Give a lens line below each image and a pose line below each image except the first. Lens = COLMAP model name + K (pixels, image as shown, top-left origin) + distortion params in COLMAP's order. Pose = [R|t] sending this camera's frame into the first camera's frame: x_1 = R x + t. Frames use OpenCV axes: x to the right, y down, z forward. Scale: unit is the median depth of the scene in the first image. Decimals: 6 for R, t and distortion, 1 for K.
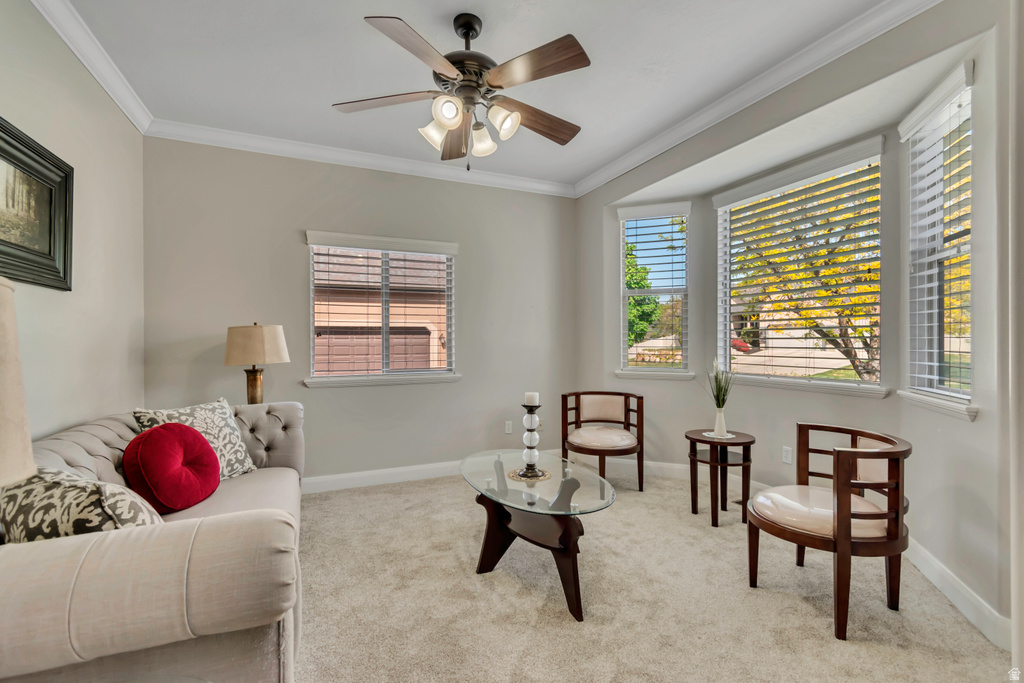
lens RADIAL K [[448.5, 0, 513.5], [0, 448.5, 340.1], [0, 0, 1]] dist [0.001874, -0.000127]
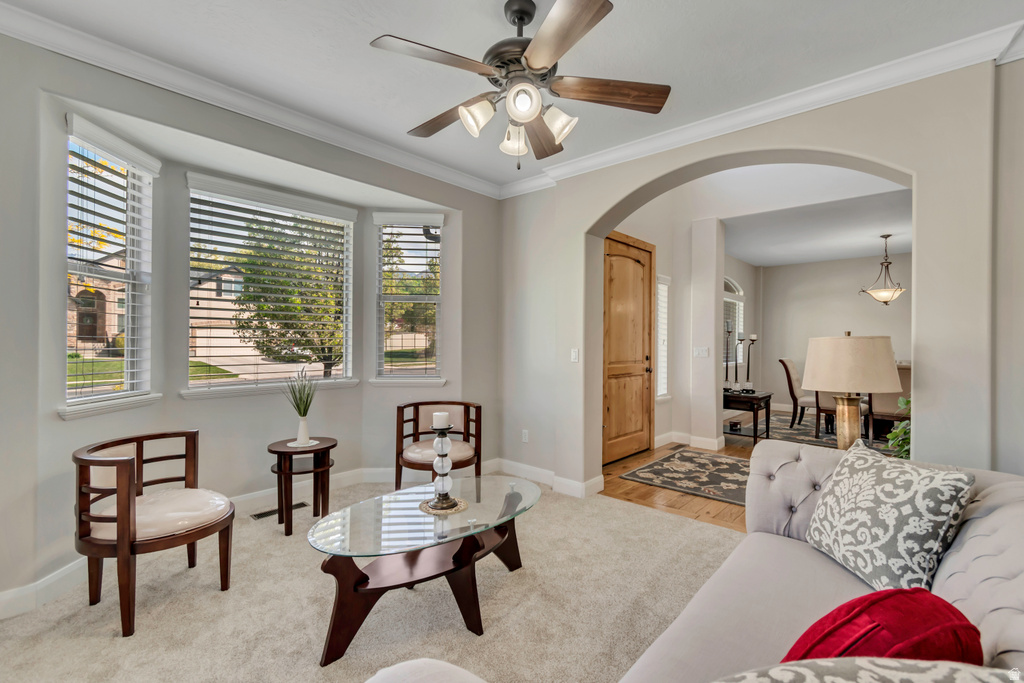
lens RADIAL K [[457.5, 0, 514.4], [0, 457.5, 341.6], [0, 0, 1]] dist [0.005689, 0.000099]
pose [[-0.412896, 0.000720, 0.910778, -0.578300], [-0.005536, 0.999979, -0.003301, -0.013529], [-0.910761, -0.006405, -0.412883, 0.856669]]
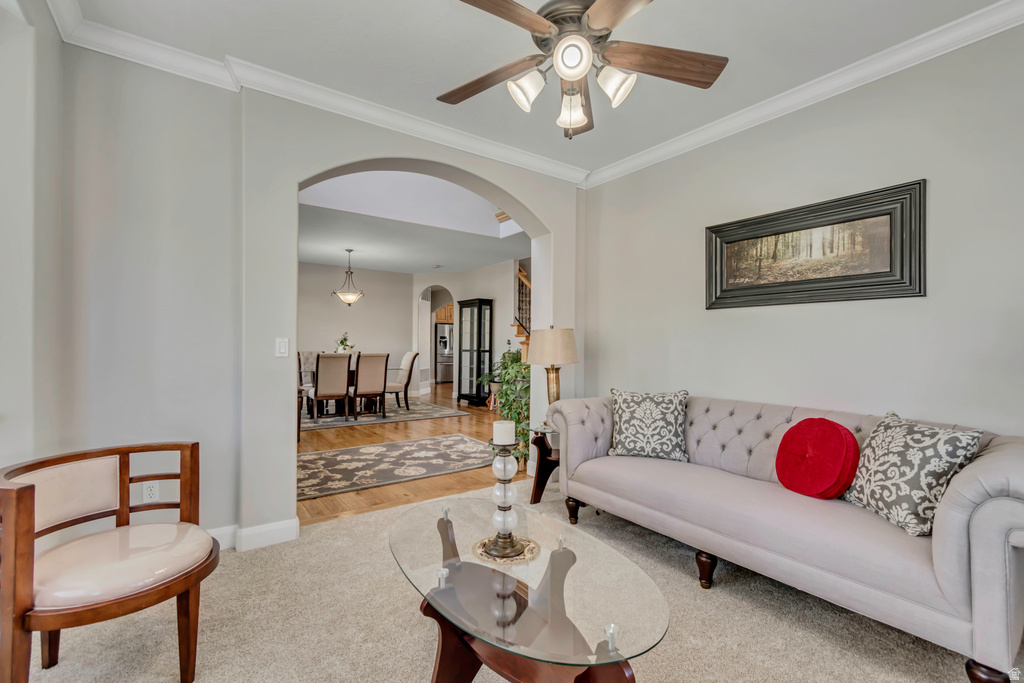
lens RADIAL K [[457.5, 0, 514.4], [0, 457.5, 341.6], [0, 0, 1]] dist [0.005689, 0.000099]
pose [[-0.978637, -0.001383, -0.205590, 0.108904], [-0.000881, 0.999996, -0.002531, 0.005222], [0.205593, -0.002296, -0.978635, 1.123745]]
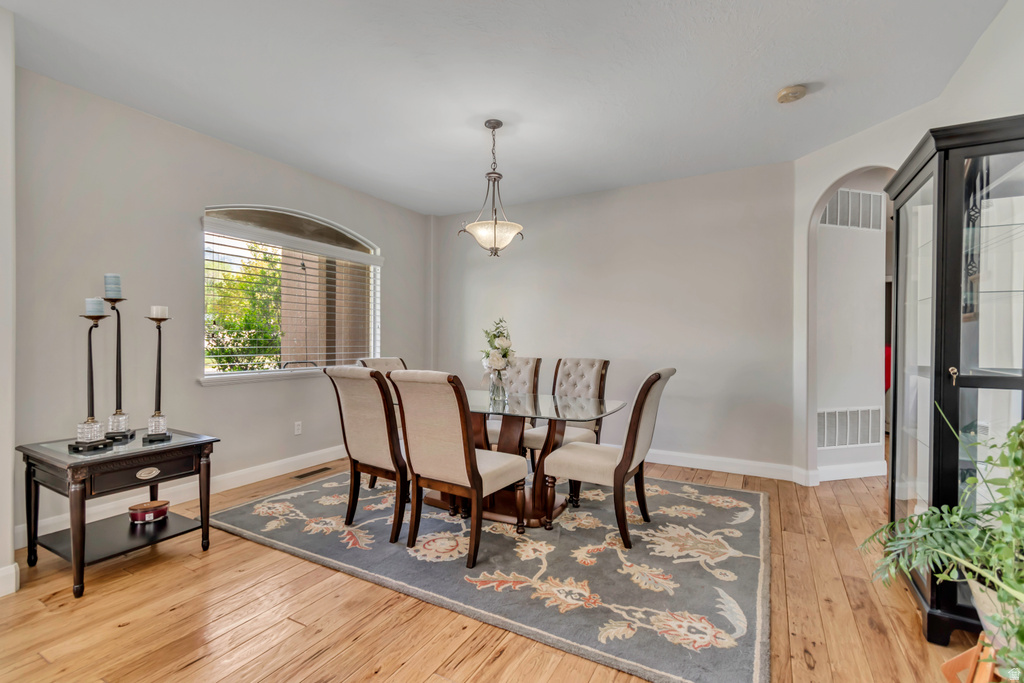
lens RADIAL K [[457.5, 0, 514.4], [0, 457.5, 341.6], [0, 0, 1]] dist [0.005689, 0.000099]
pose [[-0.609486, -0.000850, 0.792796, -0.324496], [-0.002070, 0.999998, -0.000519, 0.006312], [-0.792794, -0.001957, -0.609486, -0.620081]]
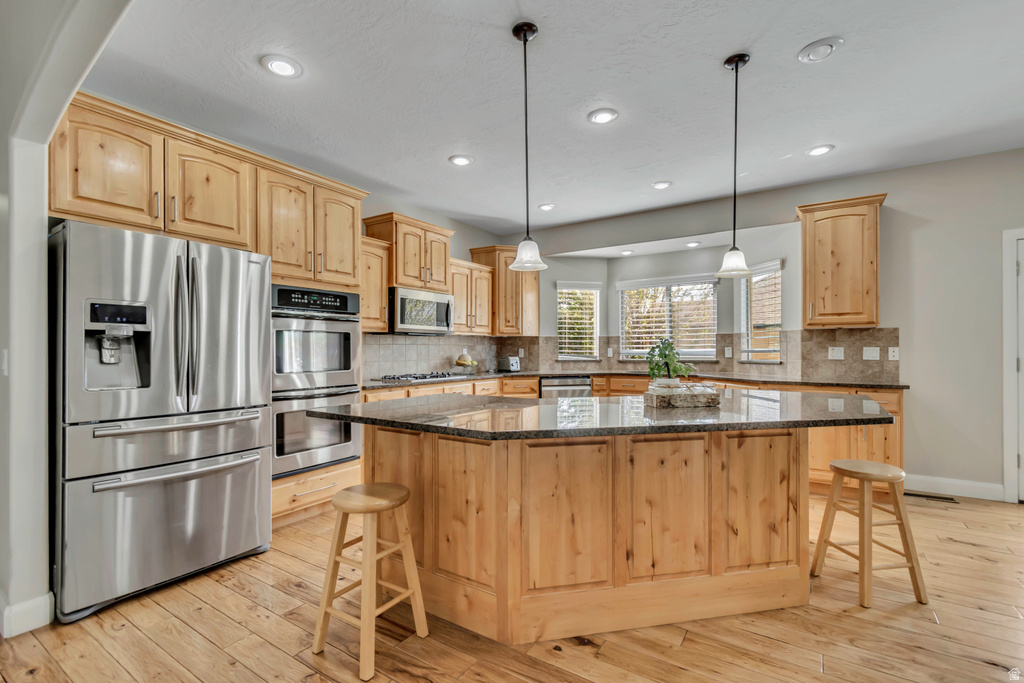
lens RADIAL K [[459.4, 0, 513.6], [0, 459.4, 348.8], [0, 0, 1]] dist [0.000660, 0.000037]
pose [[-0.841887, 0.004470, -0.539636, -0.206331], [0.003287, 0.999990, 0.003155, 0.011813], [0.539645, 0.000883, -0.841893, -2.003273]]
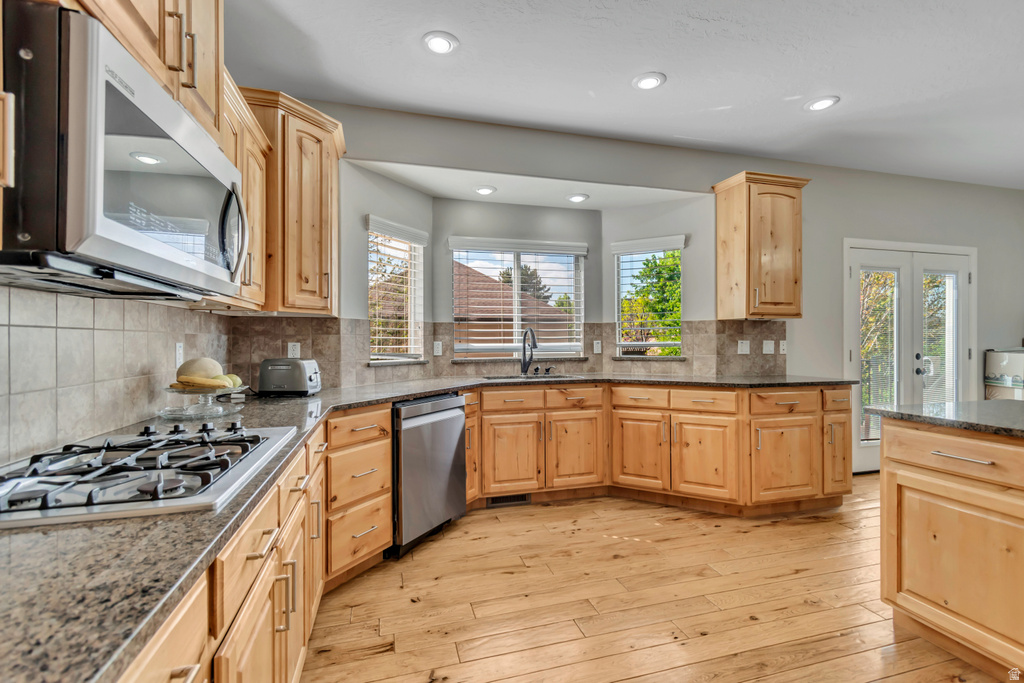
lens RADIAL K [[459.3, 0, 512.0], [0, 459.3, 341.5], [0, 0, 1]] dist [-0.000712, -0.000621]
pose [[-0.148051, 0.004236, -0.988971, -0.401755], [0.000079, 0.999991, 0.004272, 0.011887], [0.988980, 0.000554, -0.148050, -2.912603]]
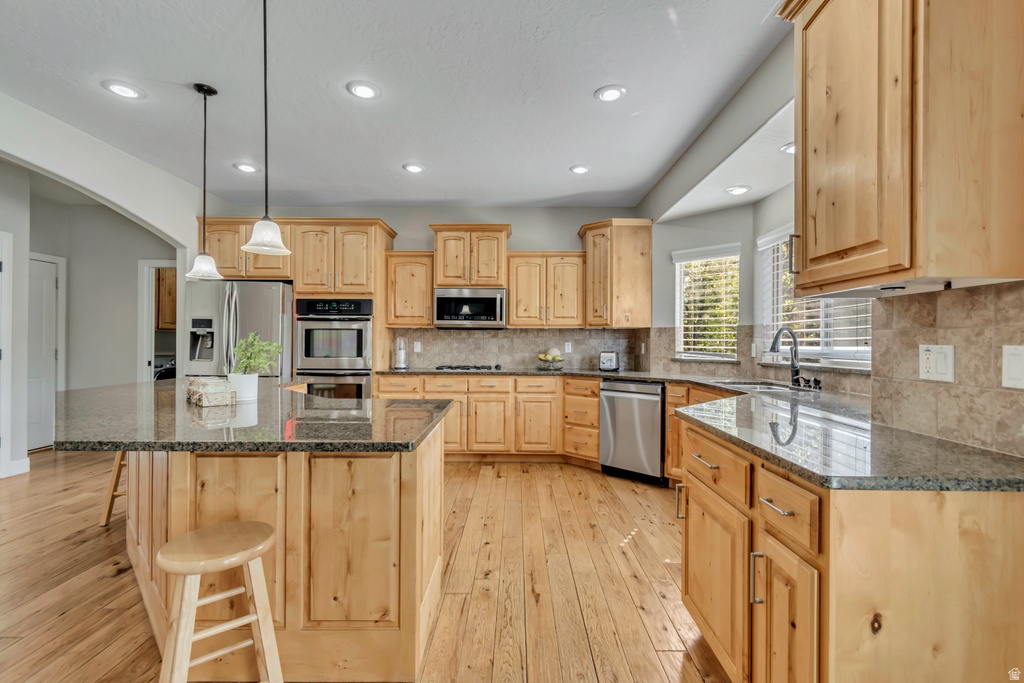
lens RADIAL K [[457.5, 0, 514.4], [0, 457.5, 341.6], [0, 0, 1]] dist [0.005689, 0.000099]
pose [[-0.910159, -0.002140, 0.414254, -1.354014], [-0.002041, 0.999998, 0.000682, 0.011943], [-0.414255, -0.000225, -0.910161, -2.026268]]
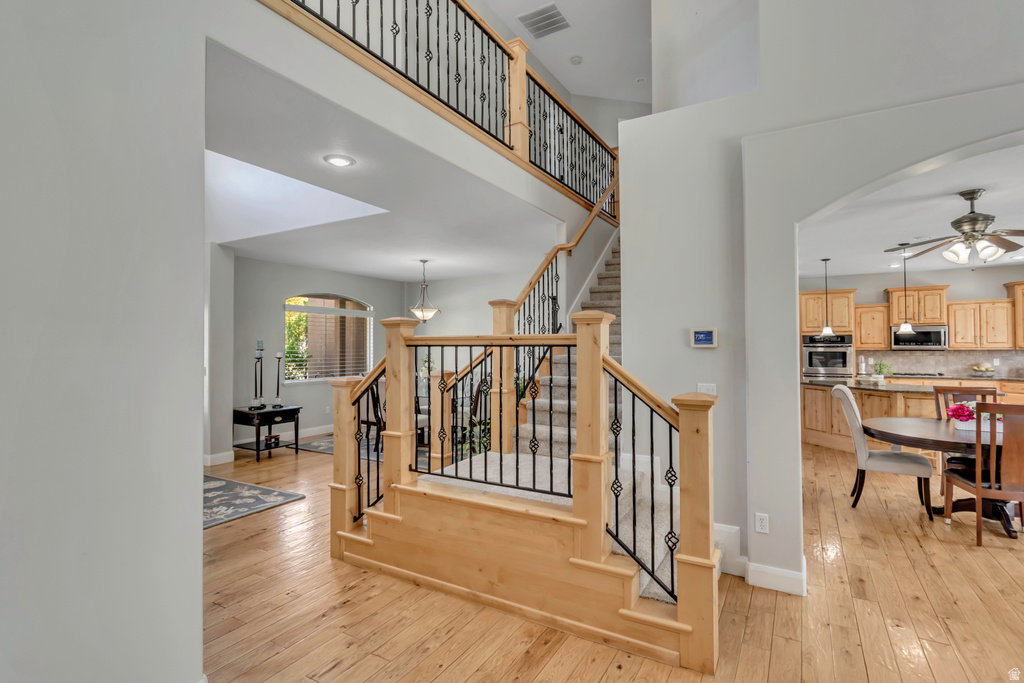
lens RADIAL K [[494.8, 0, 514.6], [0, 494.8, 338.3], [0, 0, 1]] dist [-0.000026, -0.000601]
pose [[-0.583194, 0.017021, 0.812155, -1.472947], [0.009063, 0.999855, -0.014447, -0.065922], [-0.812282, -0.001065, -0.583263, -0.248701]]
